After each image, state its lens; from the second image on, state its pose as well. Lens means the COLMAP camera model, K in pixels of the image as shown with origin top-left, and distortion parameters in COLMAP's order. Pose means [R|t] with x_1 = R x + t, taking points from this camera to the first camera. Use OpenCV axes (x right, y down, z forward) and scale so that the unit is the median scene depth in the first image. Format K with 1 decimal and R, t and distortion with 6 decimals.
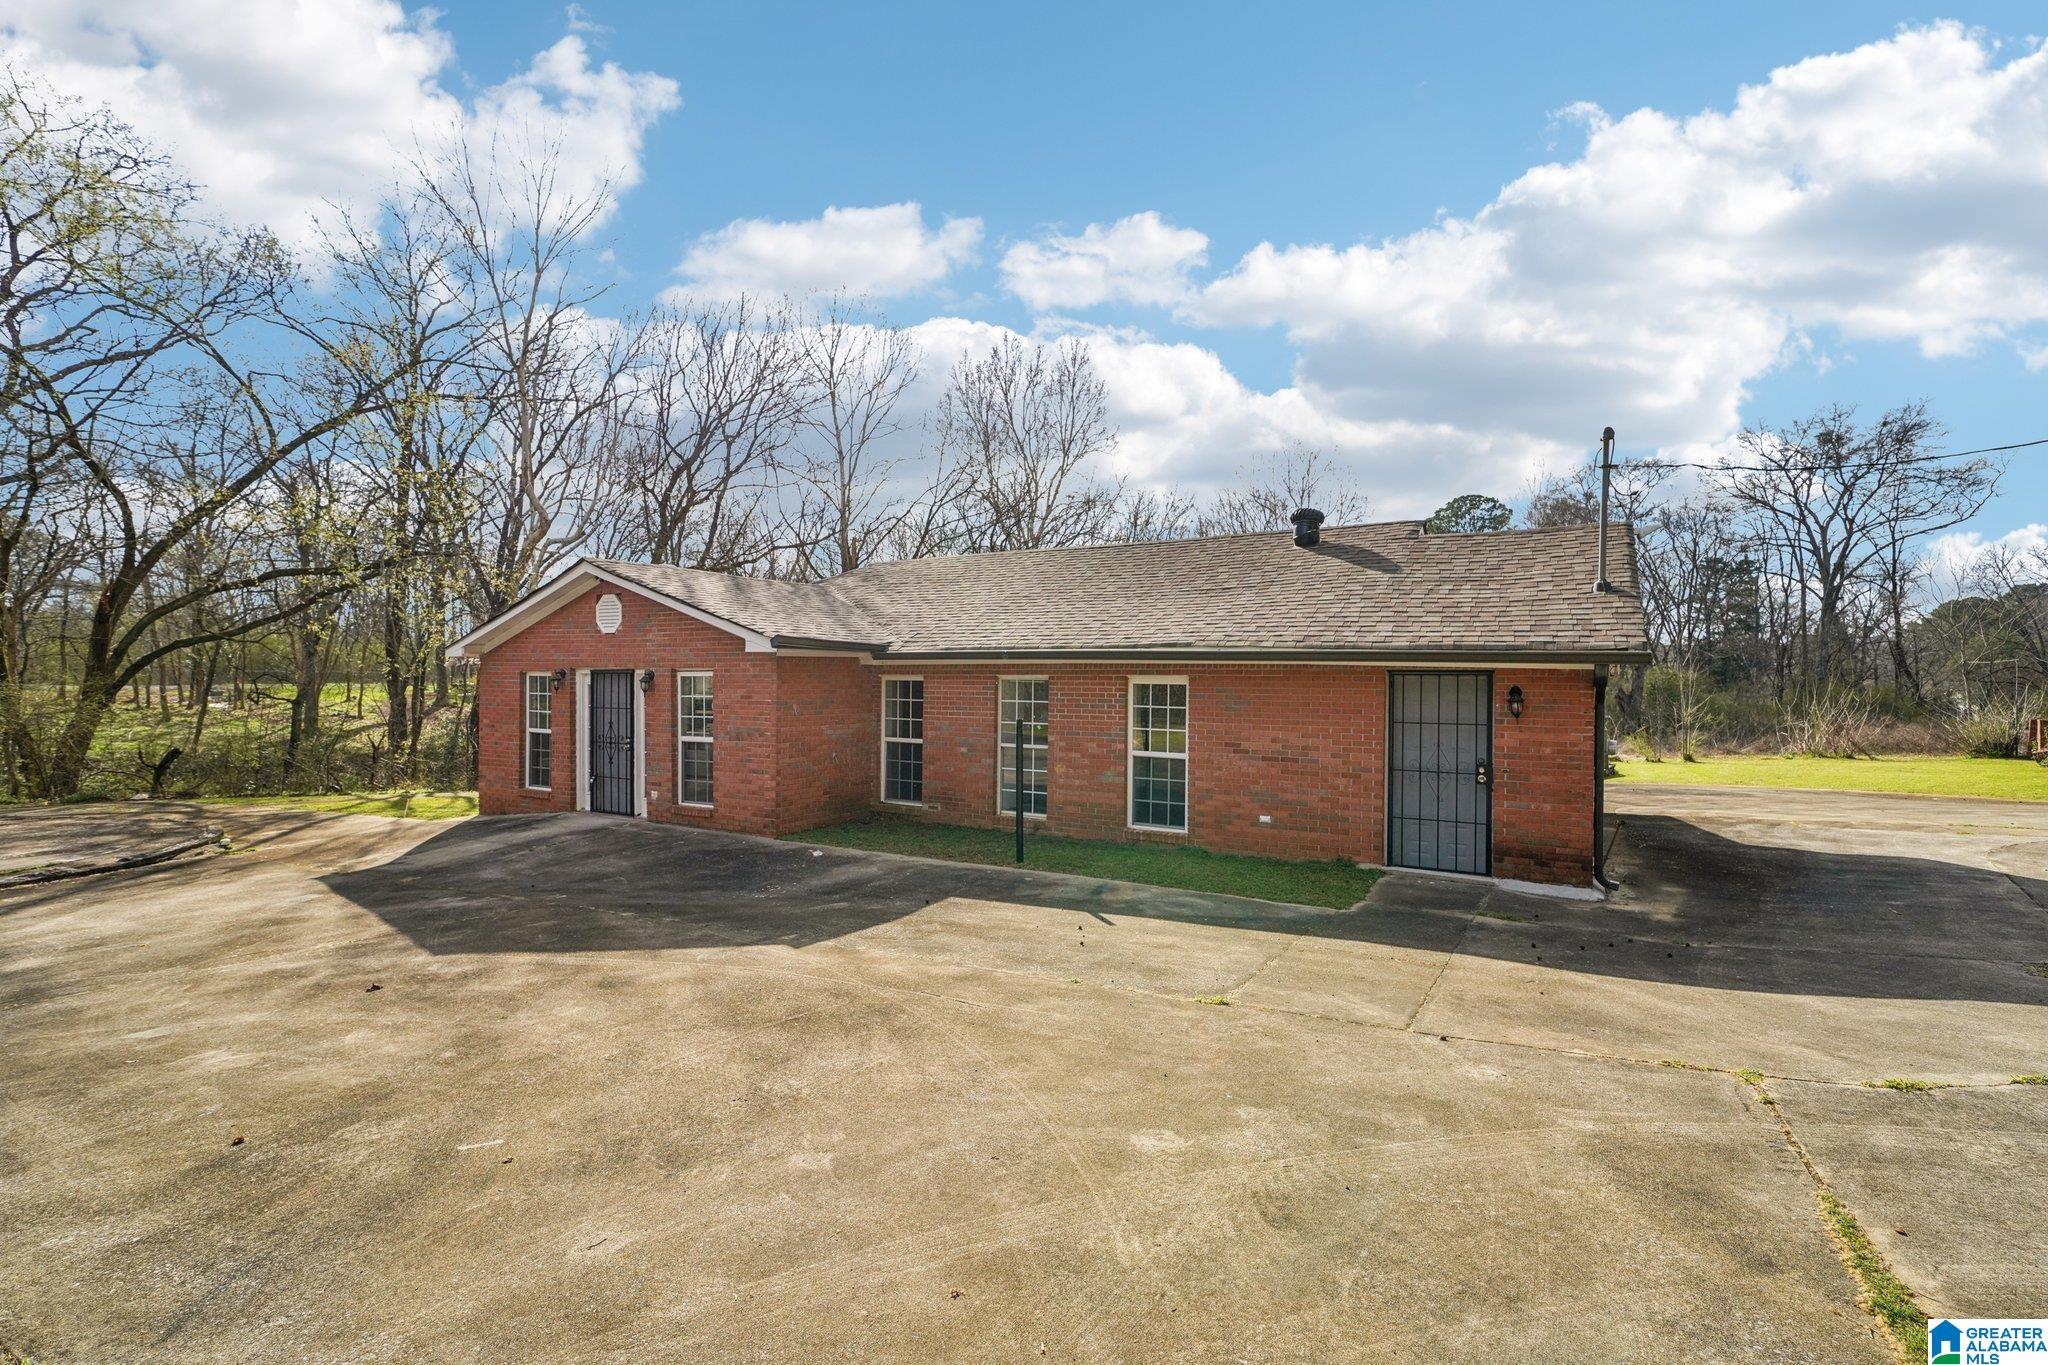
lens RADIAL K [[953.3, 0, 1026.8], [0, 953.3, 683.0], [0, 0, 1]] dist [0.000369, -0.000028]
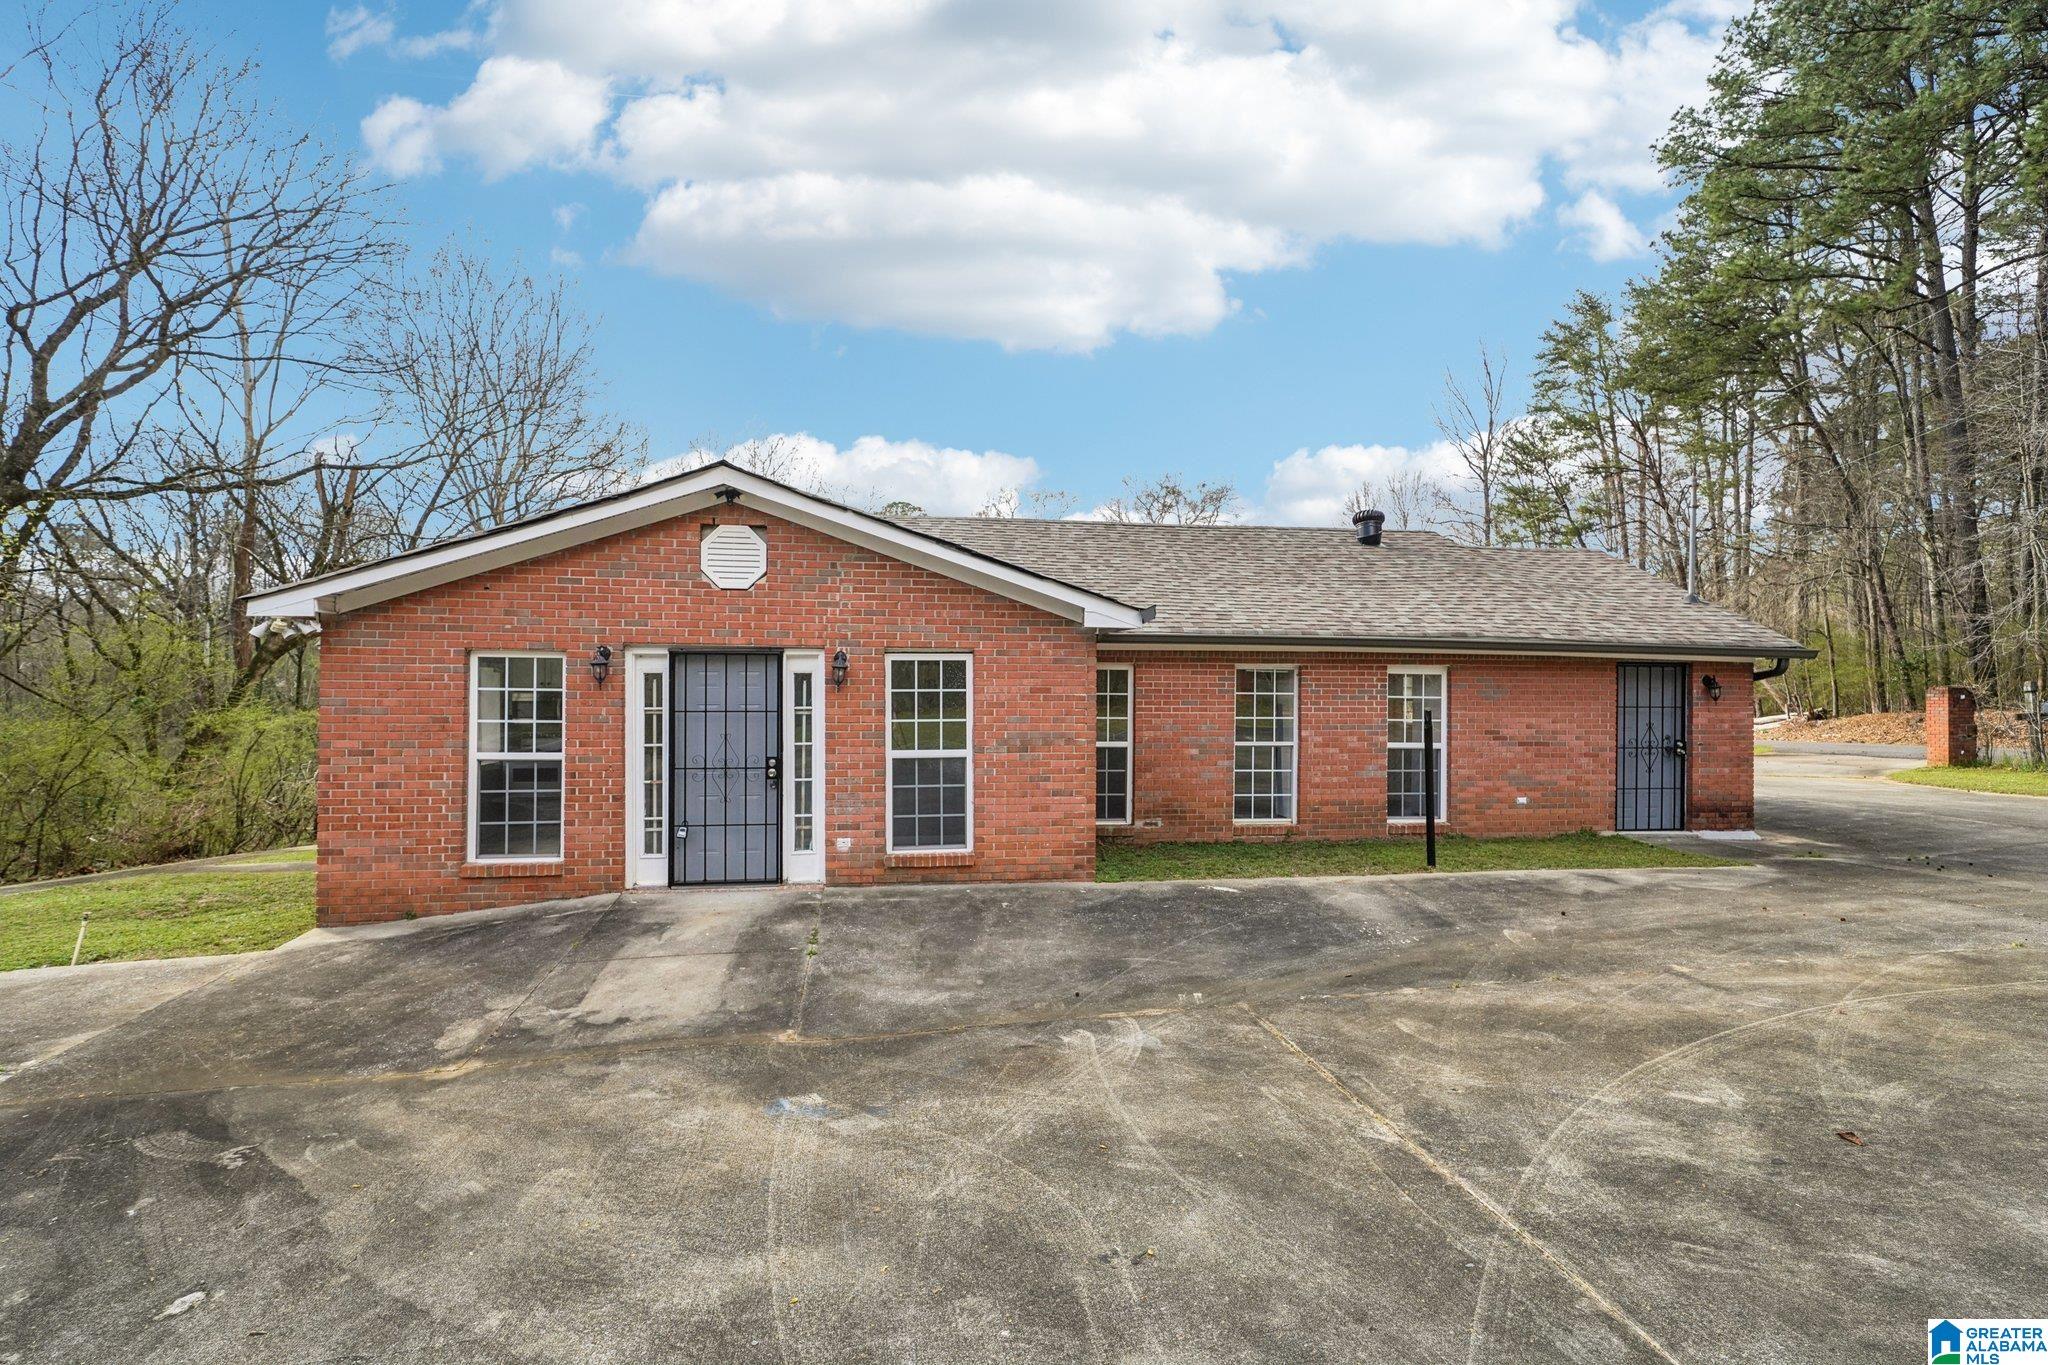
lens RADIAL K [[1011.7, 0, 1023.2], [0, 1011.7, 686.7], [0, 0, 1]] dist [-0.002621, 0.000062]
pose [[0.767467, -0.004144, 0.641075, -0.820191], [-0.001260, 0.999967, 0.007971, 0.006365], [-0.641087, -0.006925, 0.767437, 0.444321]]
